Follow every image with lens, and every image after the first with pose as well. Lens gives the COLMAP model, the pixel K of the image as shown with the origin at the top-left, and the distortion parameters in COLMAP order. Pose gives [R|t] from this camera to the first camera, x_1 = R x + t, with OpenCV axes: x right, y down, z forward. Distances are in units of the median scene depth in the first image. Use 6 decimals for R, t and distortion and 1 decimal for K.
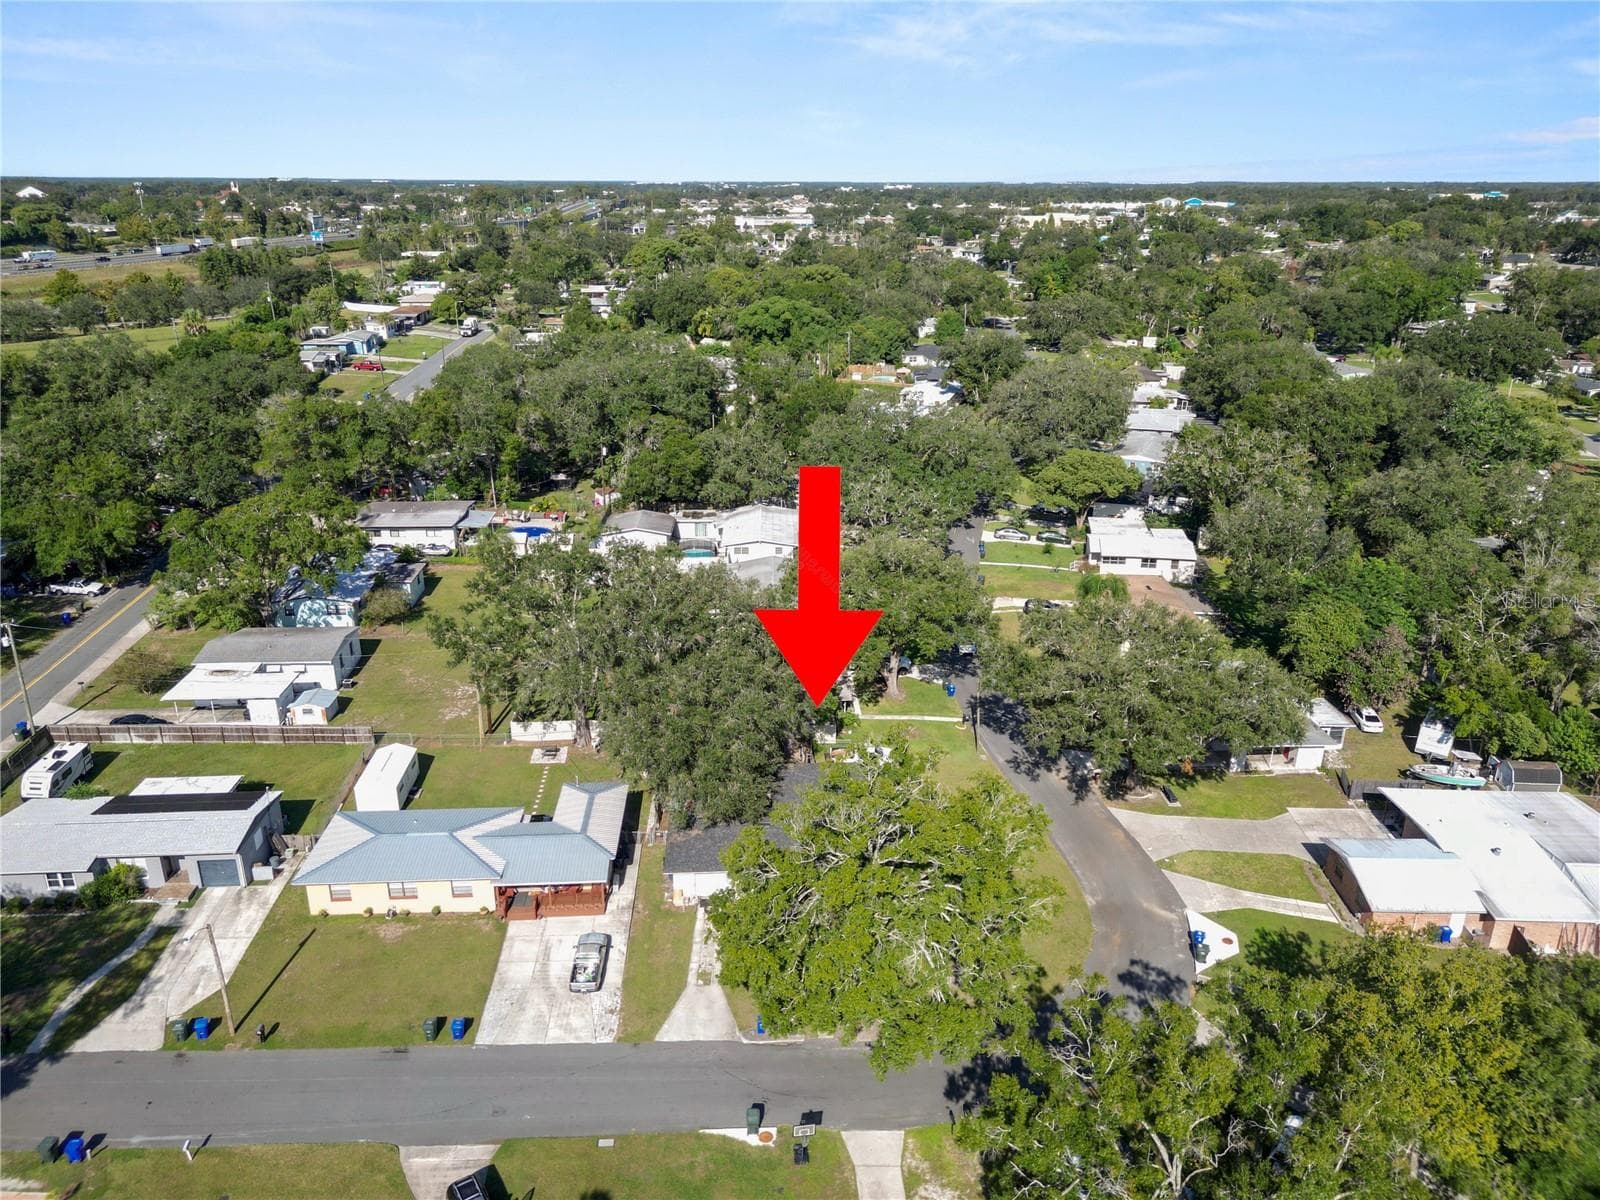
lens RADIAL K [[1101.9, 0, 794.8], [0, 1101.9, 618.7], [0, 0, 1]] dist [0.067072, -0.077921]
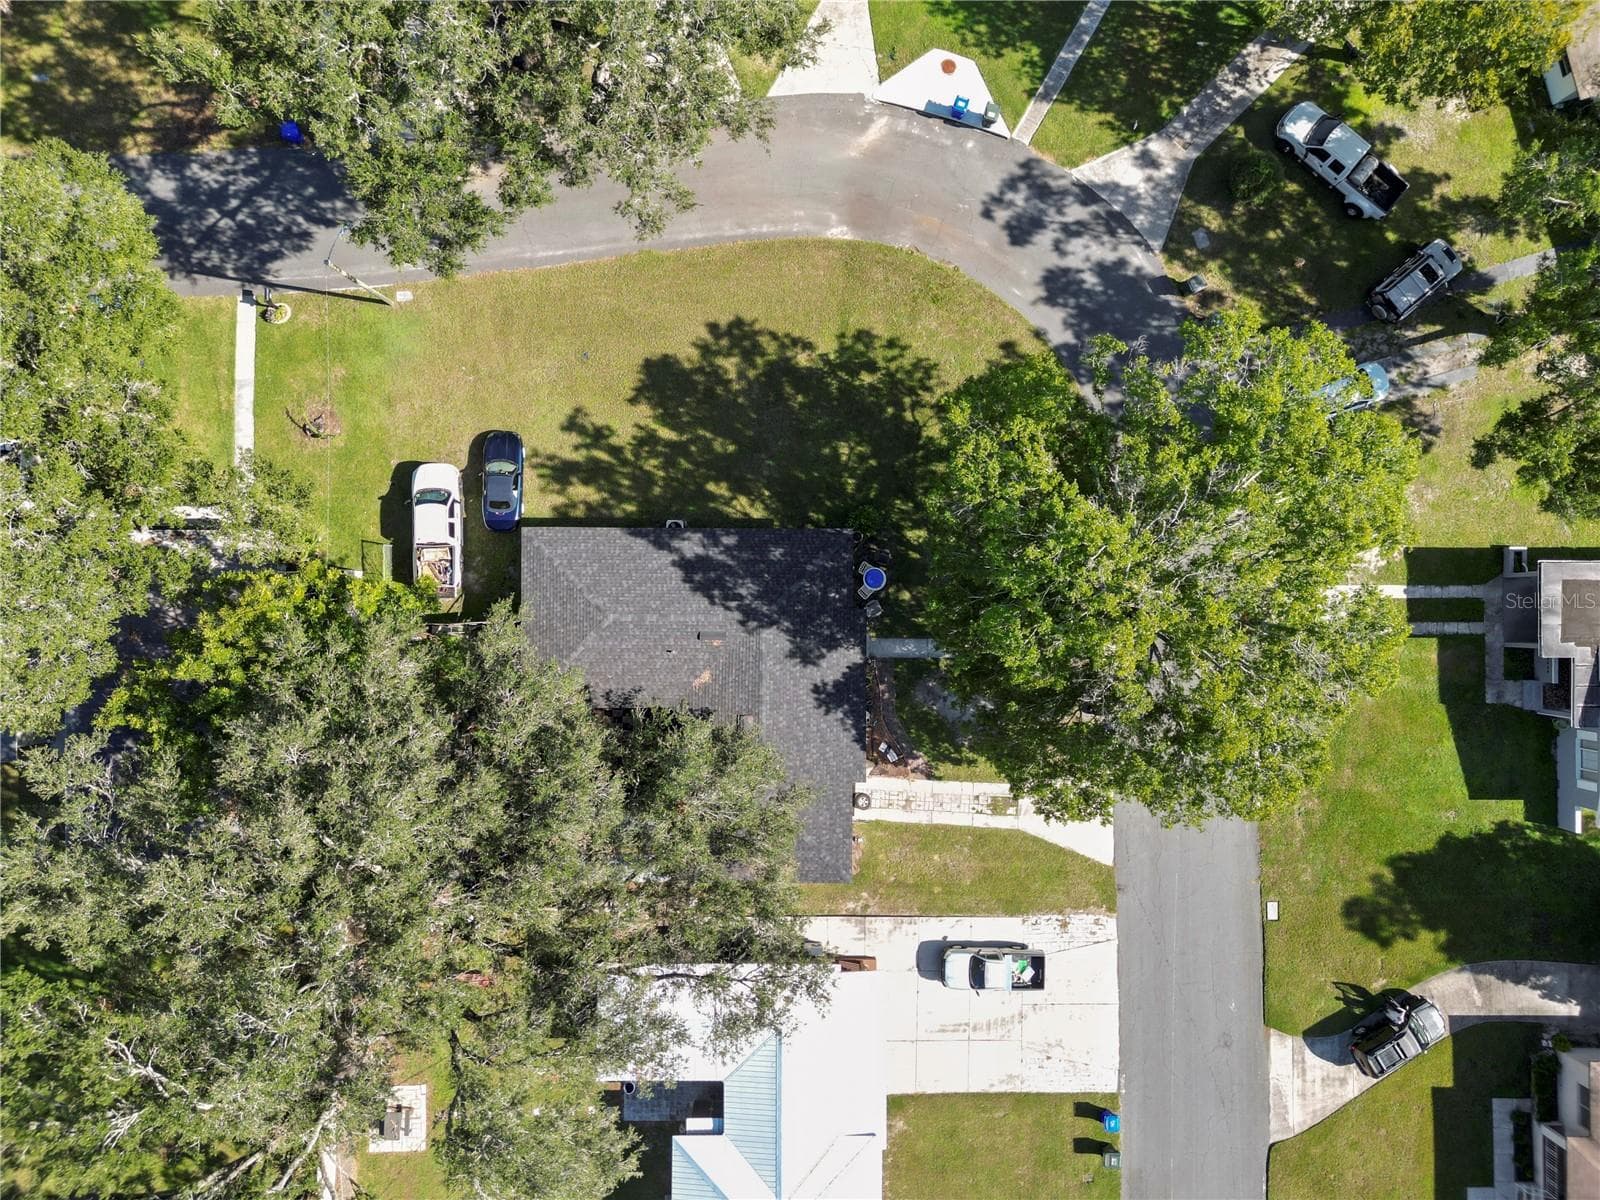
lens RADIAL K [[1101.9, 0, 794.8], [0, 1101.9, 618.7], [0, 0, 1]] dist [0.067072, -0.077921]
pose [[0.052048, -0.998636, 0.004196, 0.028300], [0.365097, 0.022939, 0.930687, -0.360254], [-0.929513, -0.046909, 0.365793, 0.745541]]
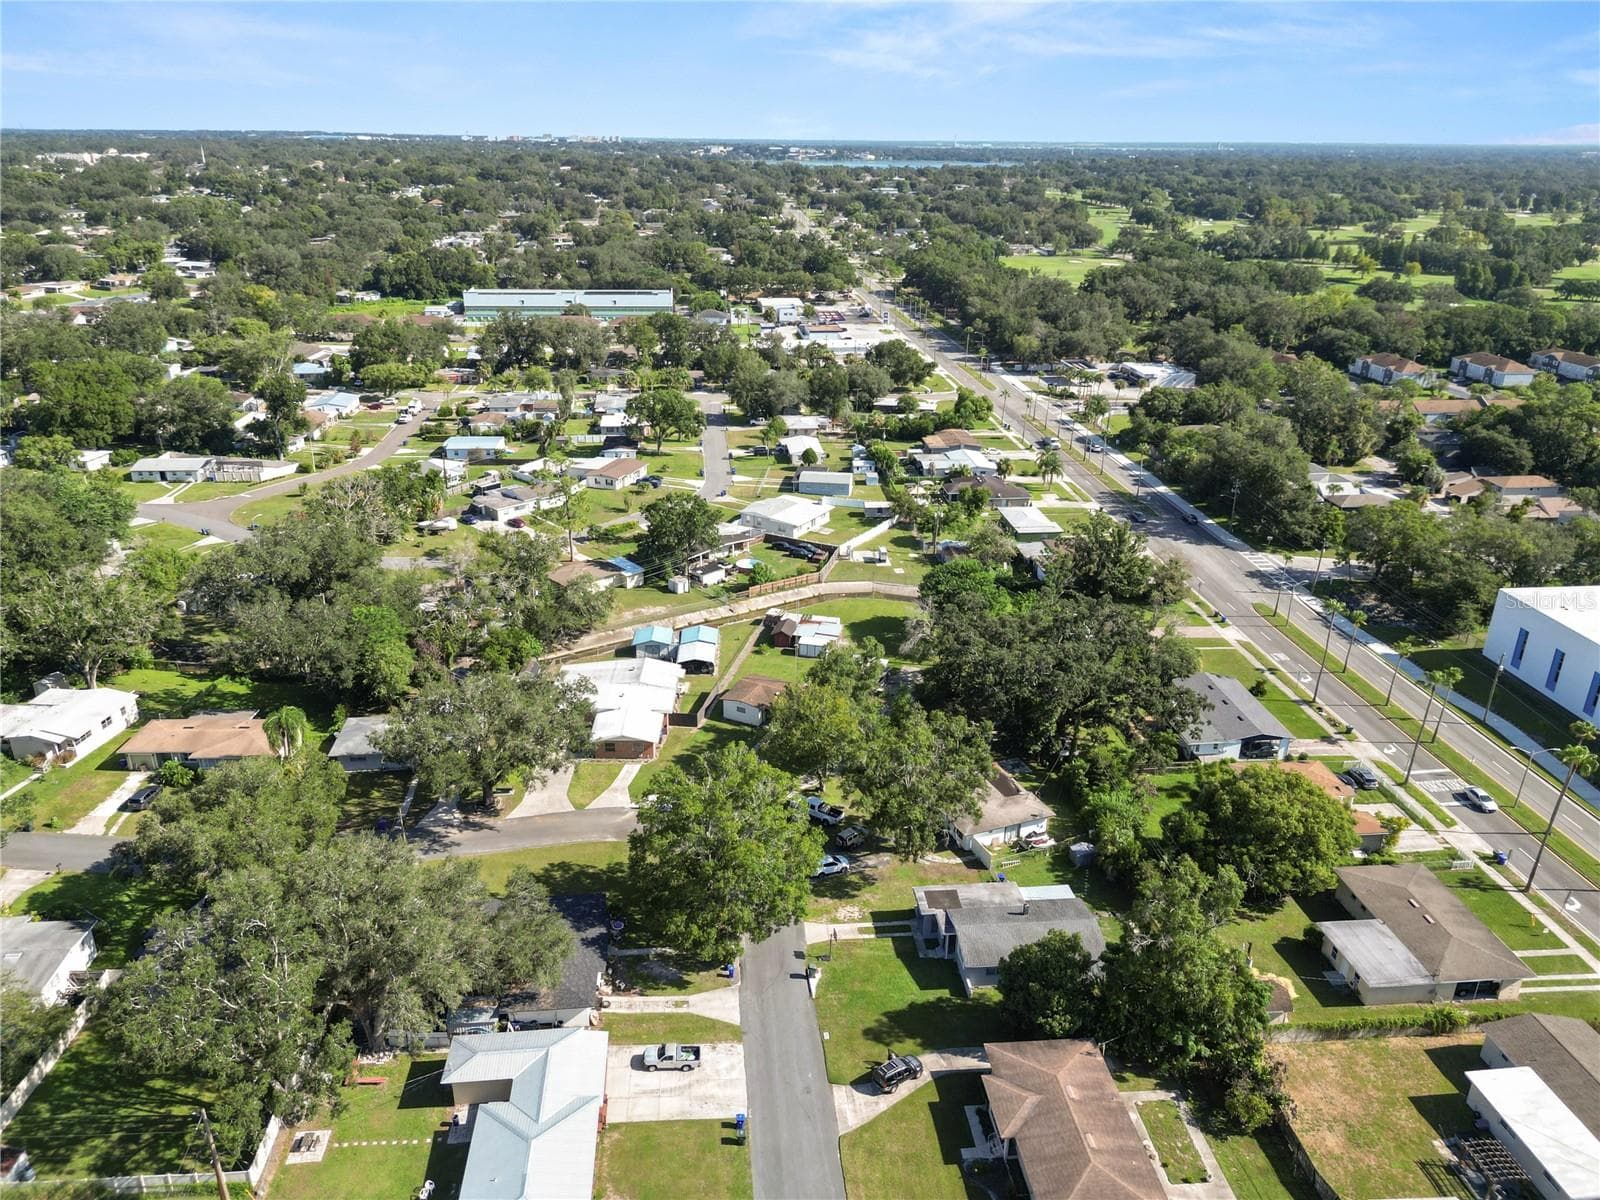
lens RADIAL K [[1101.9, 0, 794.8], [0, 1101.9, 618.7], [0, 0, 1]] dist [0.067072, -0.077921]
pose [[-0.049618, -0.400237, 0.915067, -1.019334], [0.359902, 0.847480, 0.390191, -0.510383], [-0.931670, 0.348695, 0.101996, 0.473995]]
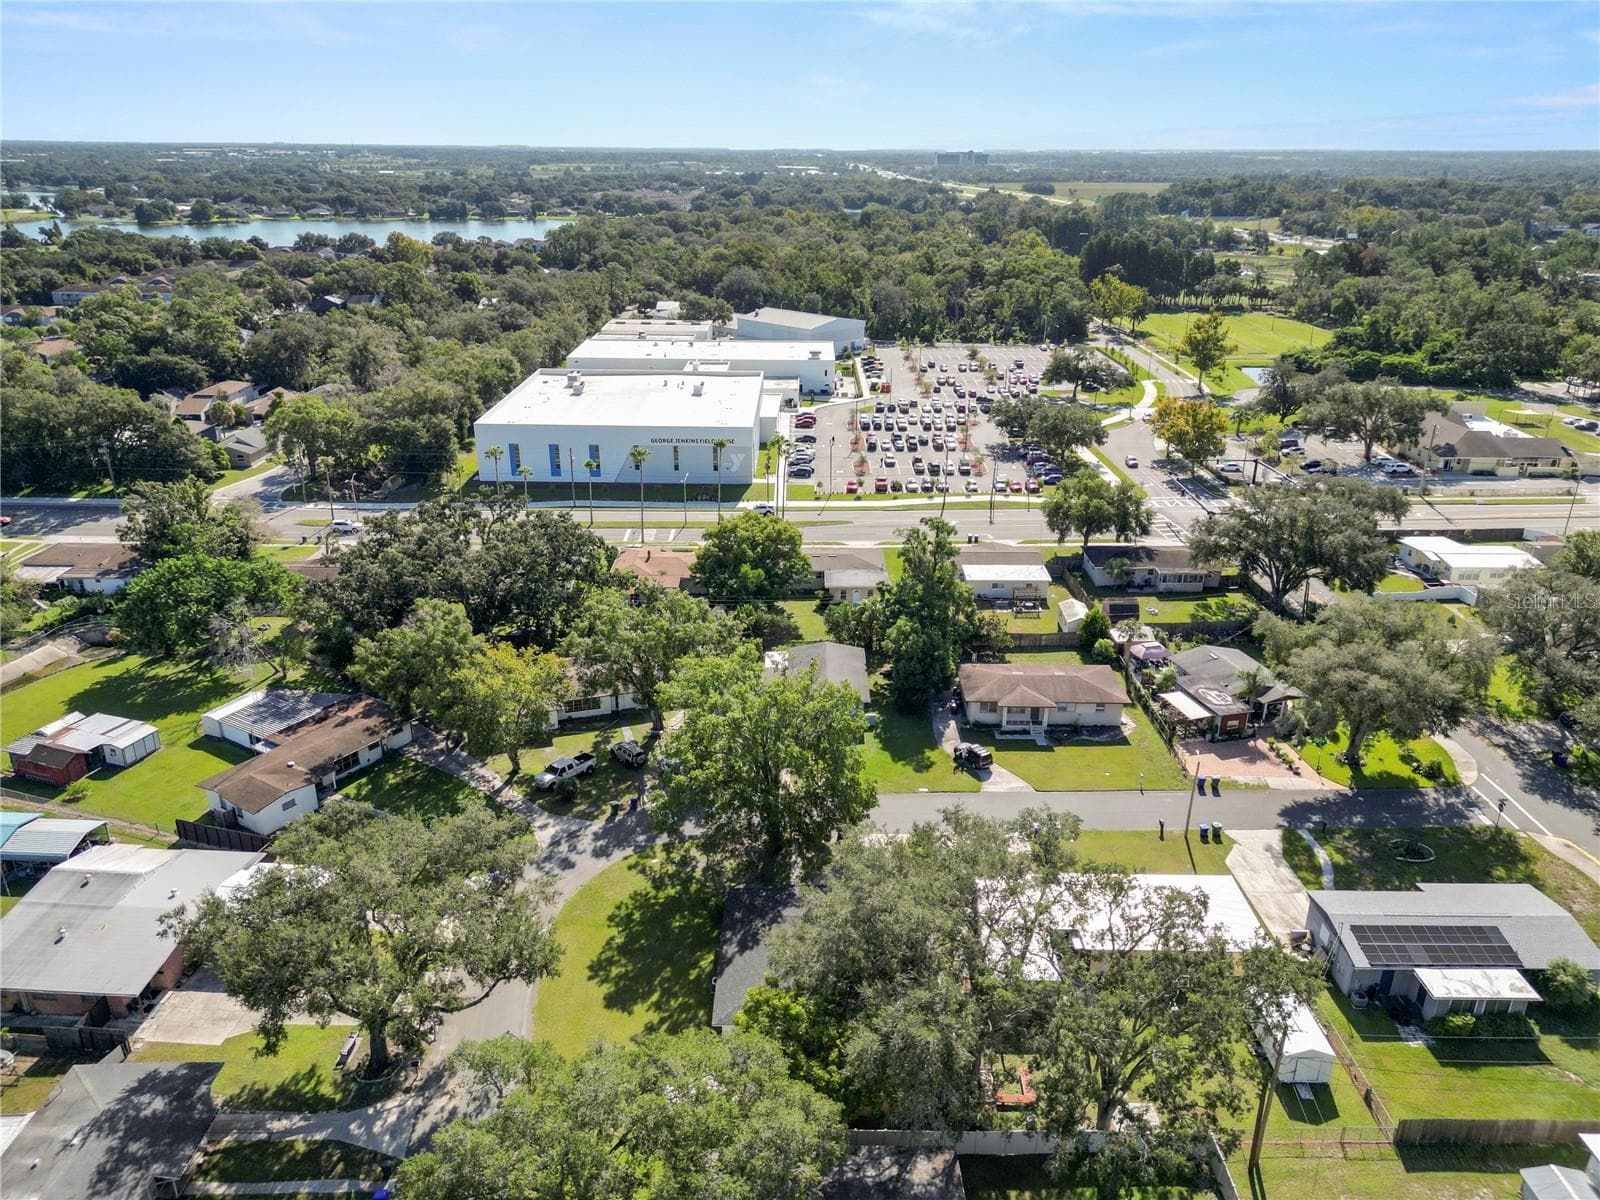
lens RADIAL K [[1101.9, 0, 794.8], [0, 1101.9, 618.7], [0, 0, 1]] dist [0.067072, -0.077921]
pose [[-0.998230, -0.031996, 0.050129, -0.028834], [0.012526, 0.710902, 0.703180, -0.726564], [-0.058135, 0.702563, -0.709243, 1.507443]]
